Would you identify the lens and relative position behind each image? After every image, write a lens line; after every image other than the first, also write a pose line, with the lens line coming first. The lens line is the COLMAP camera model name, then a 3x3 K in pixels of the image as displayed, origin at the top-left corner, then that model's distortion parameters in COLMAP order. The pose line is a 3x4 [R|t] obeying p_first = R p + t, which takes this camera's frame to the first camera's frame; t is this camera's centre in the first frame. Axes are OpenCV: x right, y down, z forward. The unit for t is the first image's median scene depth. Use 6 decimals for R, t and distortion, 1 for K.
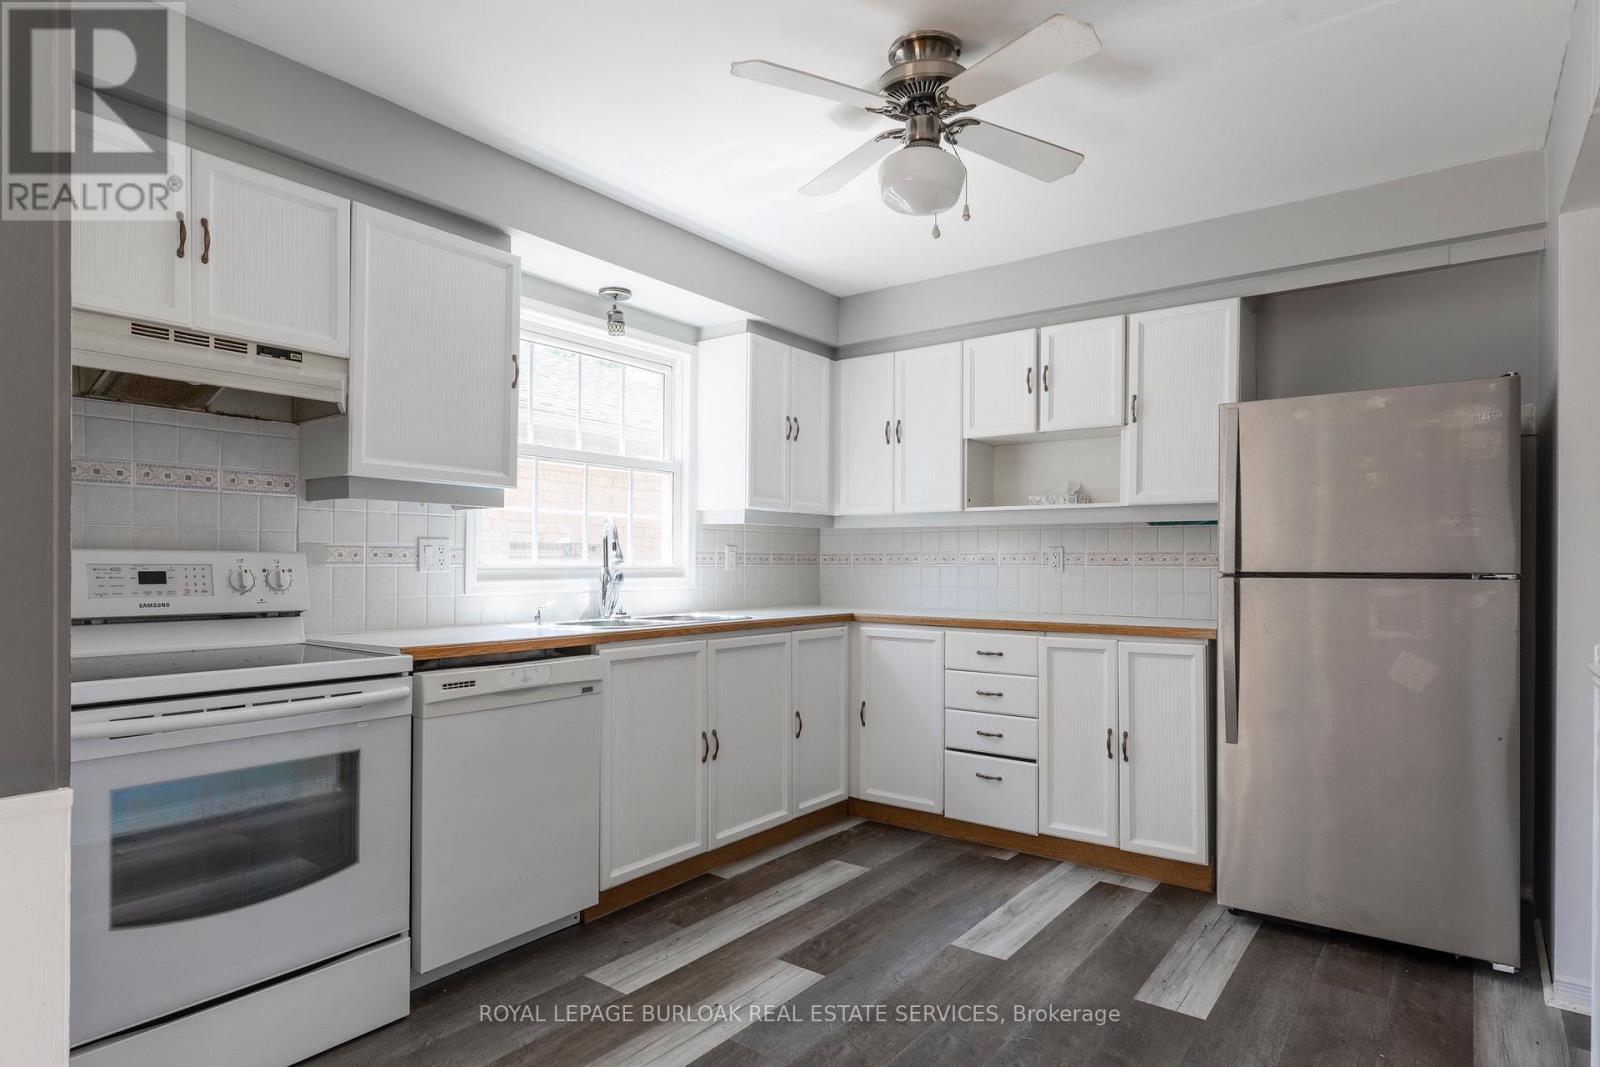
lens RADIAL K [[885.7, 0, 793.4], [0, 885.7, 563.6], [0, 0, 1]] dist [0.001822, 0.000228]
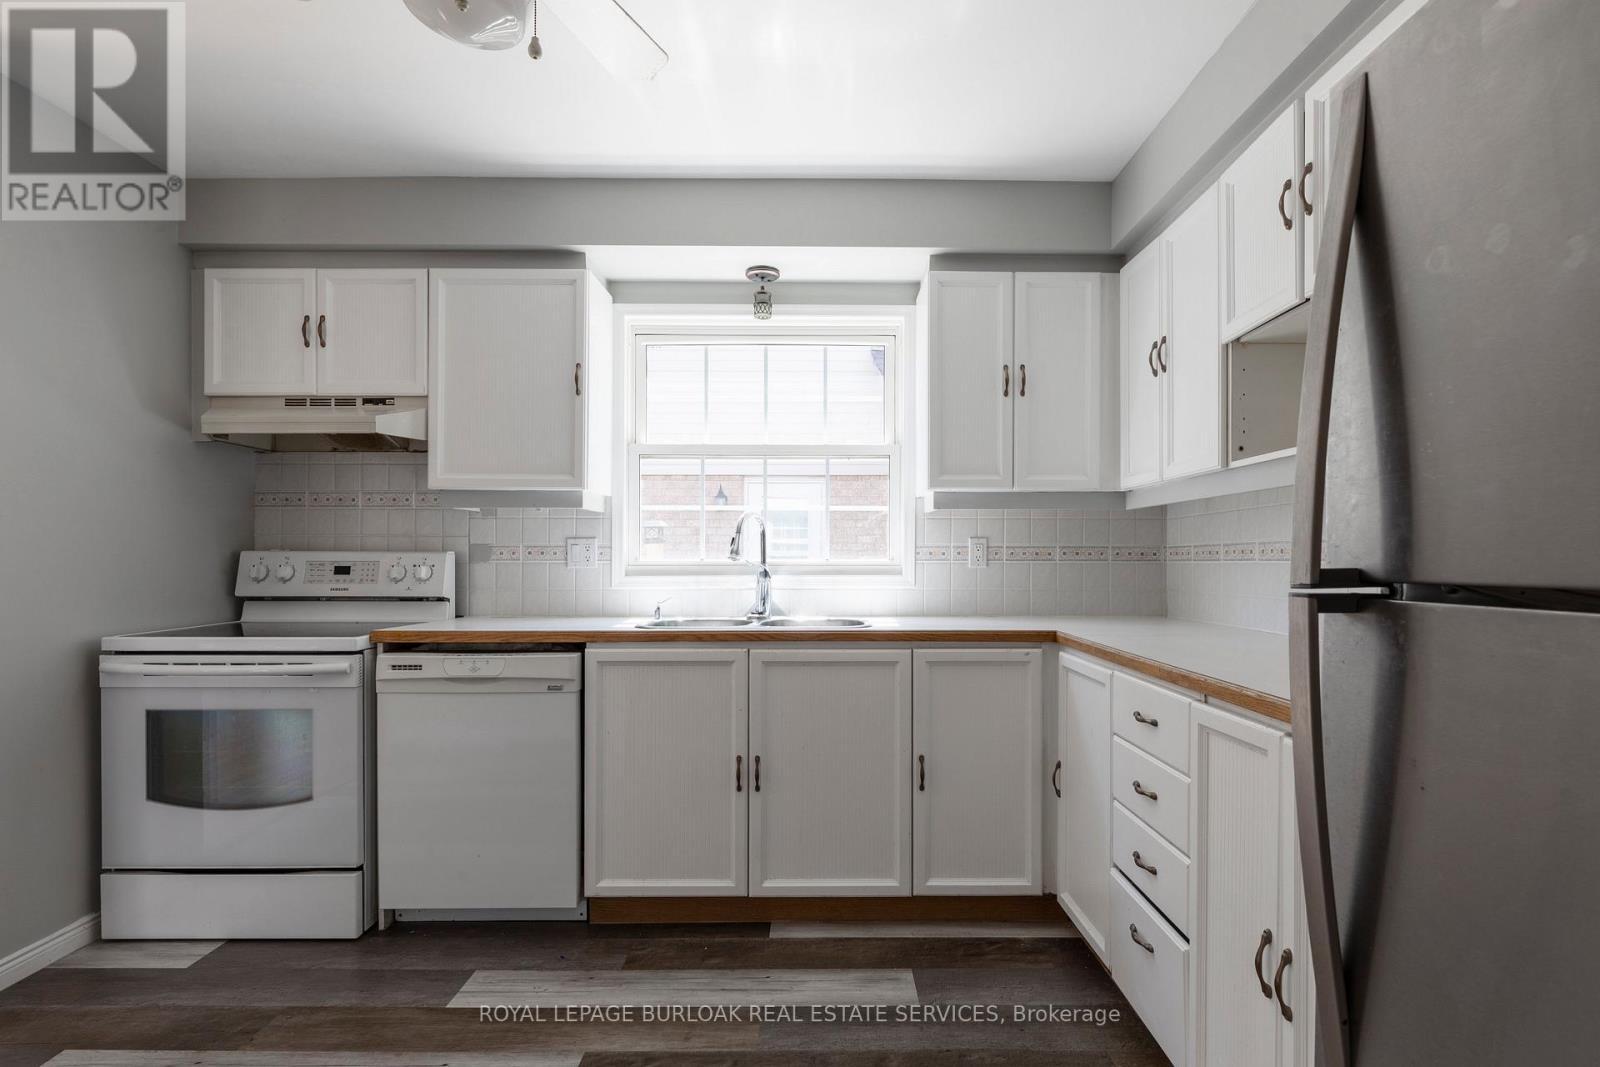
lens RADIAL K [[774.7, 0, 826.5], [0, 774.7, 557.8], [0, 0, 1]] dist [-0.009670, 0.000410]
pose [[0.612176, -0.003887, -0.790712, 0.605387], [0.001977, 0.999992, -0.003385, 0.000830], [0.790719, 0.000509, 0.612179, 0.675838]]
